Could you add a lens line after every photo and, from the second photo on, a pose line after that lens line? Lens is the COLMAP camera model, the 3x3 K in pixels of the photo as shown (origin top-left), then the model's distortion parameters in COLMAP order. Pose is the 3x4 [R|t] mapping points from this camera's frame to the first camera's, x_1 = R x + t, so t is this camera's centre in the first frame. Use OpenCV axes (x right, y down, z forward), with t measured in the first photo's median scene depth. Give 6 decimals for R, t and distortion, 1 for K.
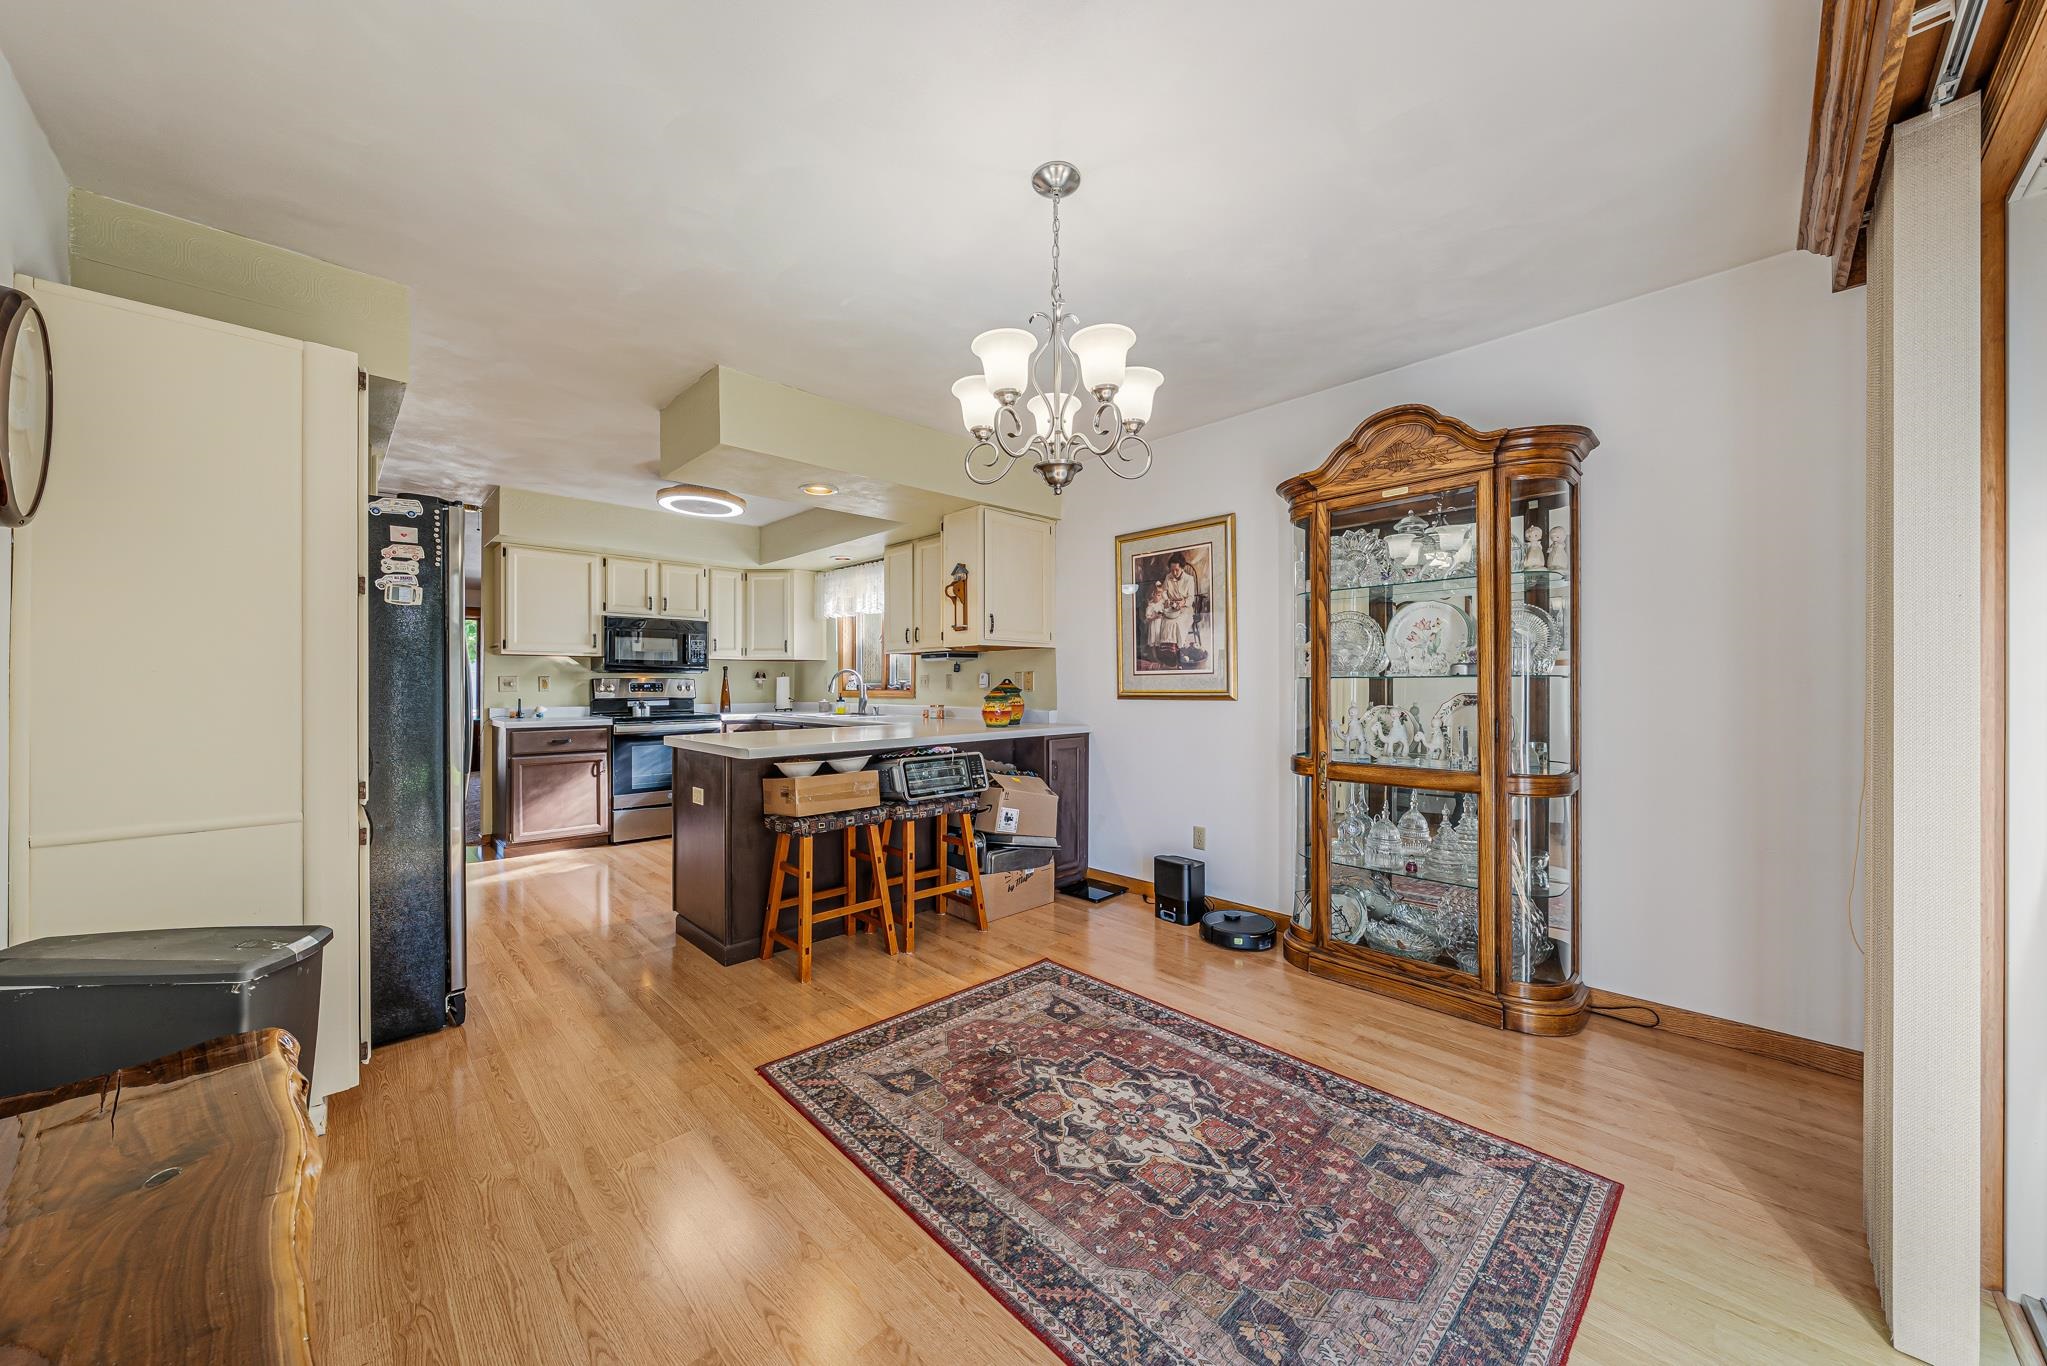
lens RADIAL K [[715.9, 0, 1031.2], [0, 715.9, 685.1], [0, 0, 1]] dist [-0.001510, -0.000100]
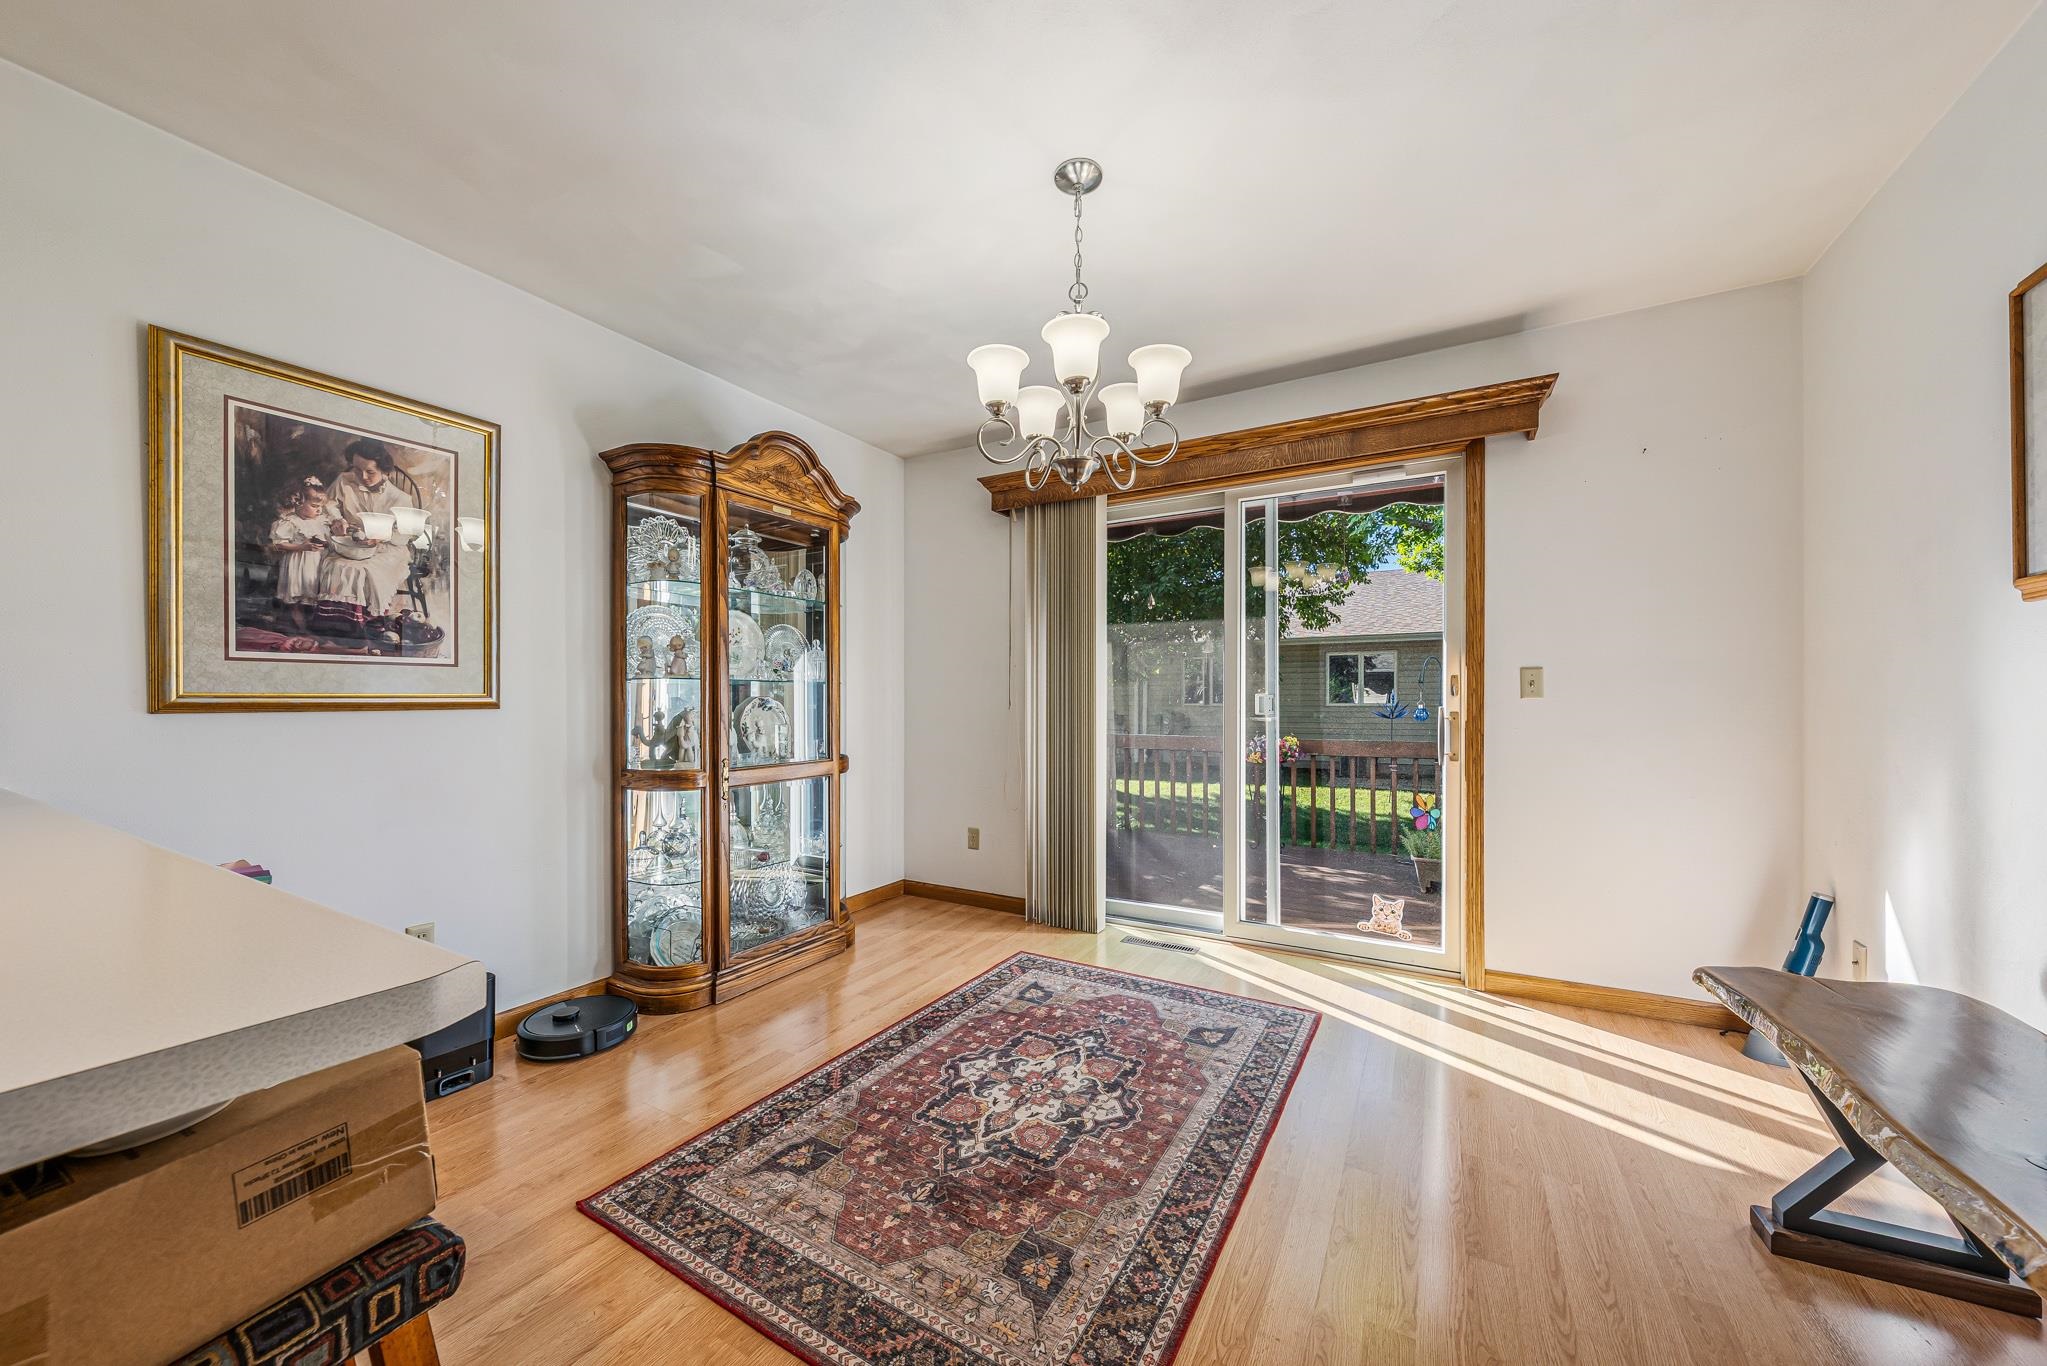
lens RADIAL K [[715.9, 0, 1022.0], [0, 715.9, 711.6], [0, 0, 1]] dist [-0.001510, -0.000100]
pose [[-0.259919, -0.016530, 0.965489, -0.456610], [-0.003473, 0.999863, 0.016183, 0.010756], [-0.965624, 0.000853, -0.259941, 0.668422]]
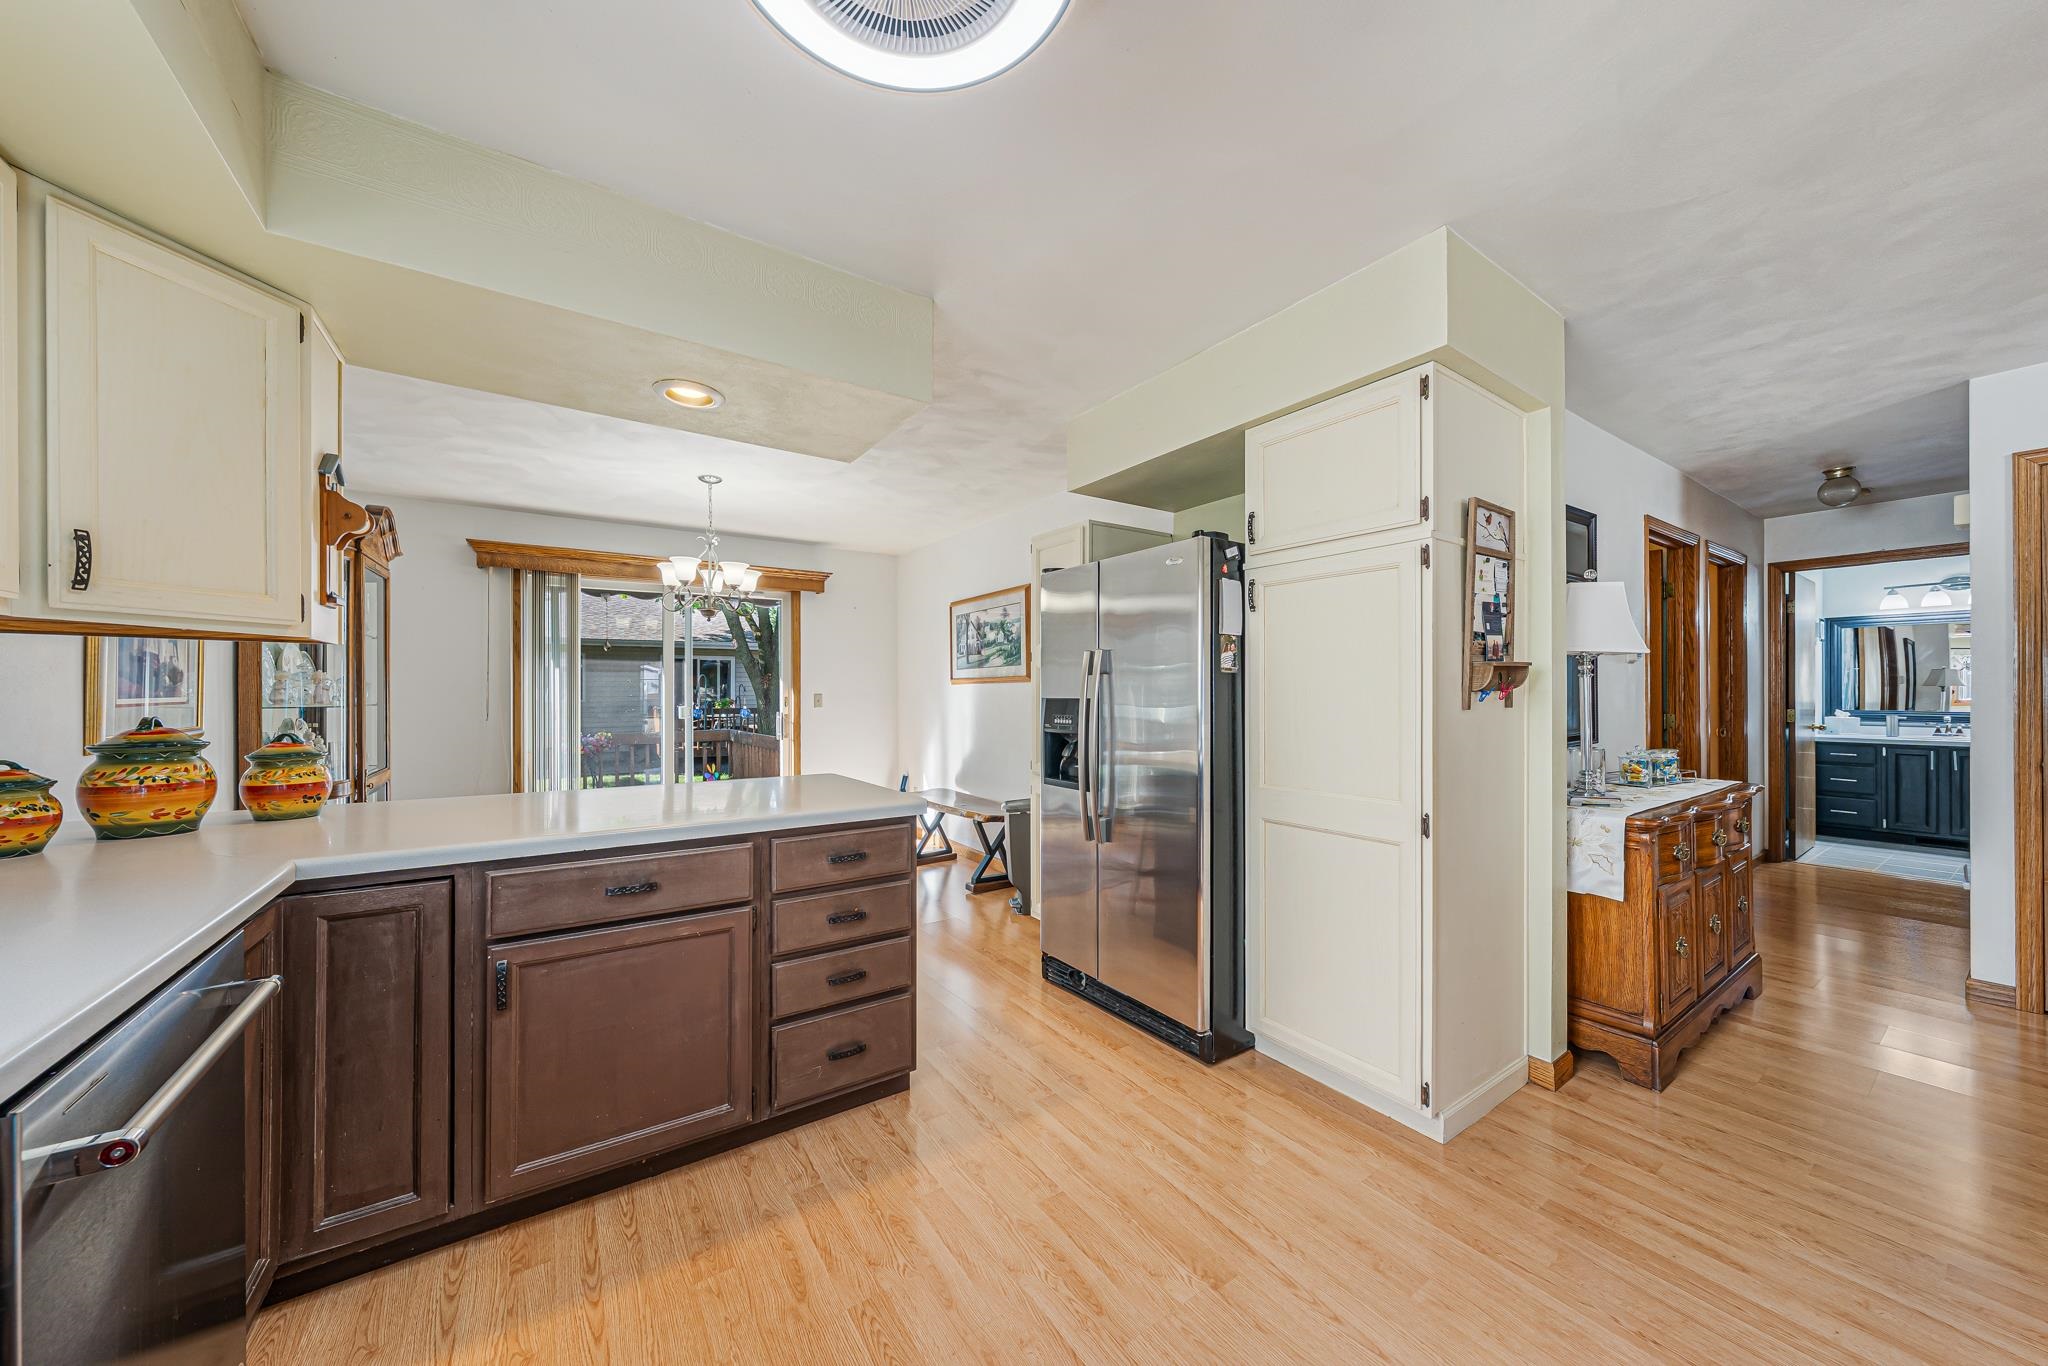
lens RADIAL K [[716.3, 0, 1035.5], [0, 716.3, 679.2], [0, 0, 1]] dist [-0.001510, -0.000100]
pose [[-0.985195, 0.006525, 0.171310, -0.659744], [0.003025, 0.999781, -0.020684, -0.023338], [-0.171408, -0.019859, -0.985000, 1.491741]]
